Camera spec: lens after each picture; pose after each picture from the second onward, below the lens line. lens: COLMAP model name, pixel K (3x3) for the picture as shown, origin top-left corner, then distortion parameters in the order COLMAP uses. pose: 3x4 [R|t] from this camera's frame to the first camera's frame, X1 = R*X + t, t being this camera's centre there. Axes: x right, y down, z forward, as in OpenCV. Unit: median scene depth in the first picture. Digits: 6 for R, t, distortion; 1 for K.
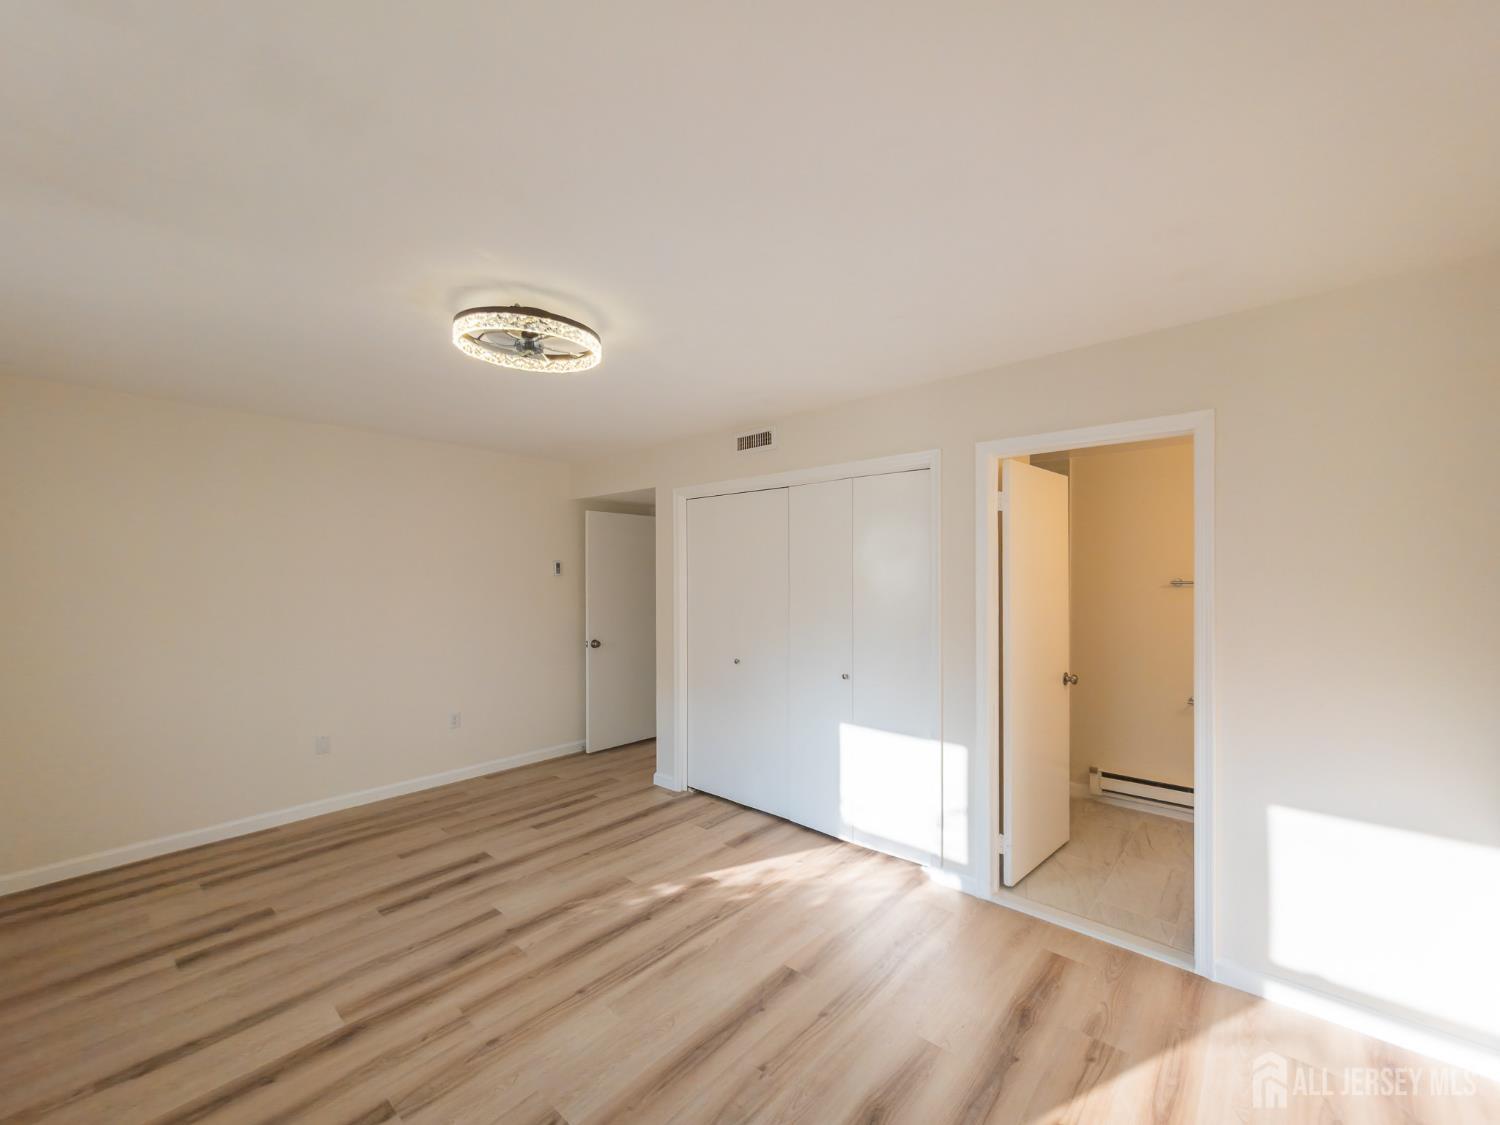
lens RADIAL K [[607.5, 0, 749.4], [0, 607.5, 572.9], [0, 0, 1]] dist [0.003112, -0.000067]
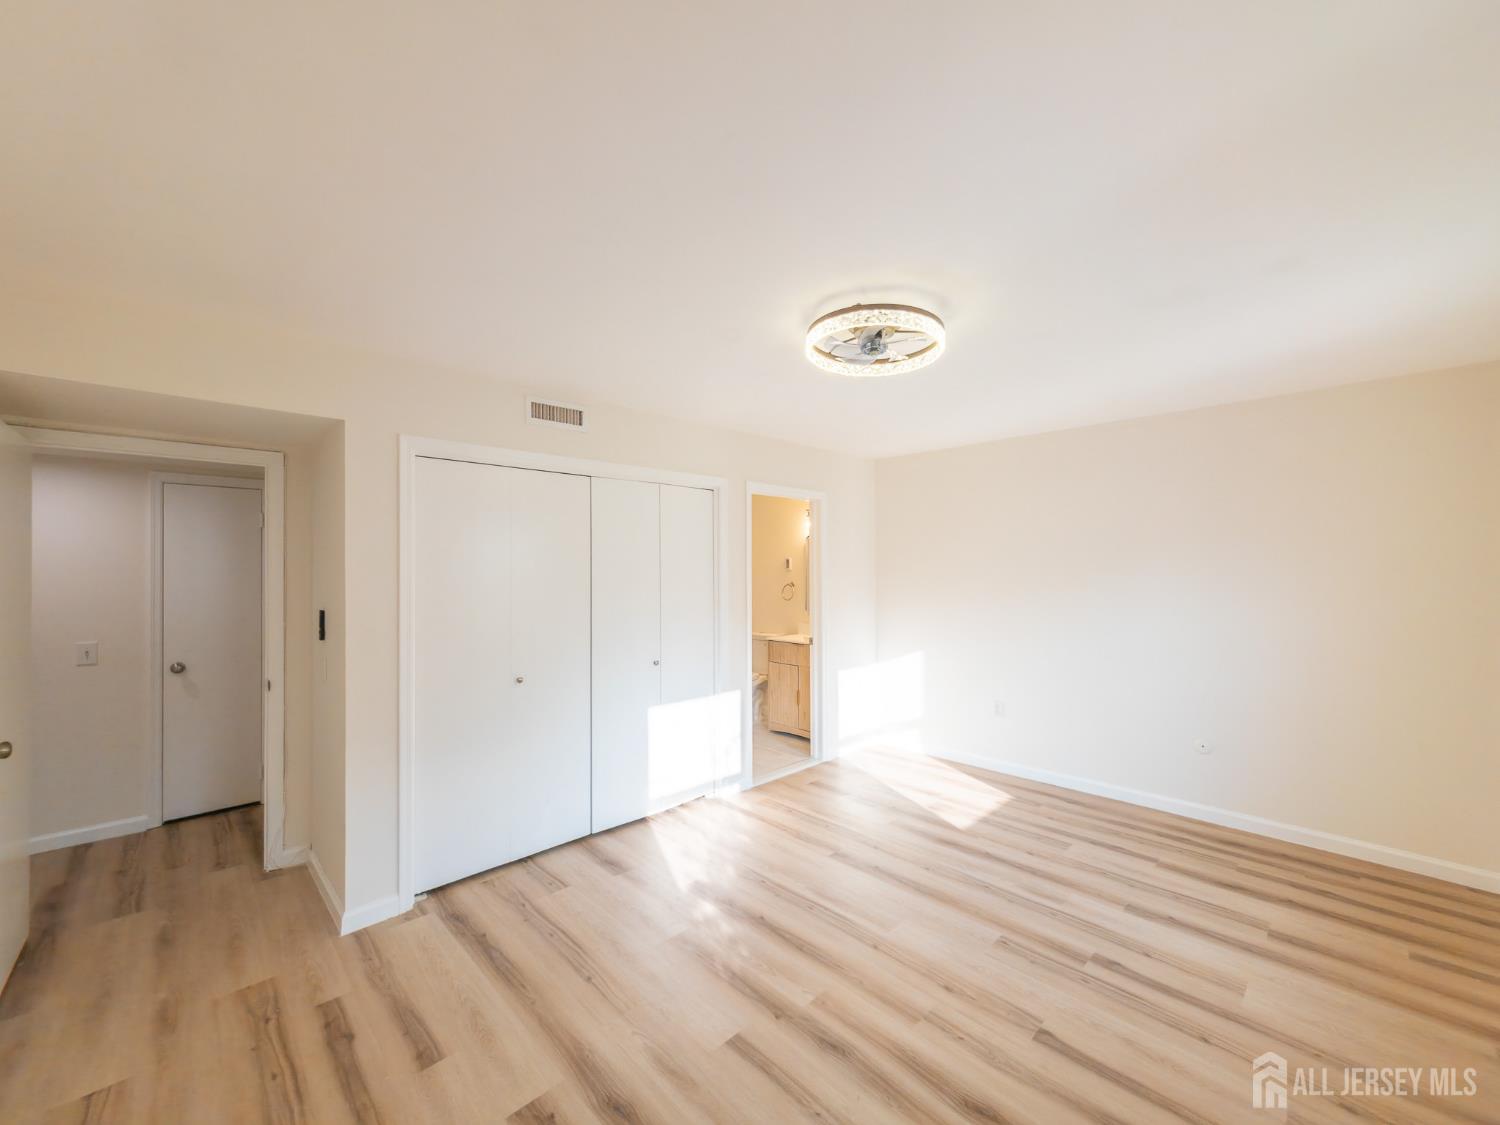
lens RADIAL K [[607.5, 0, 744.2], [0, 607.5, 559.5], [0, 0, 1]] dist [0.003112, -0.000067]
pose [[0.073661, 0.015589, 0.997161, -1.037924], [-0.002621, 0.999877, -0.015438, 0.000098], [-0.997280, -0.001477, 0.073693, 0.851187]]
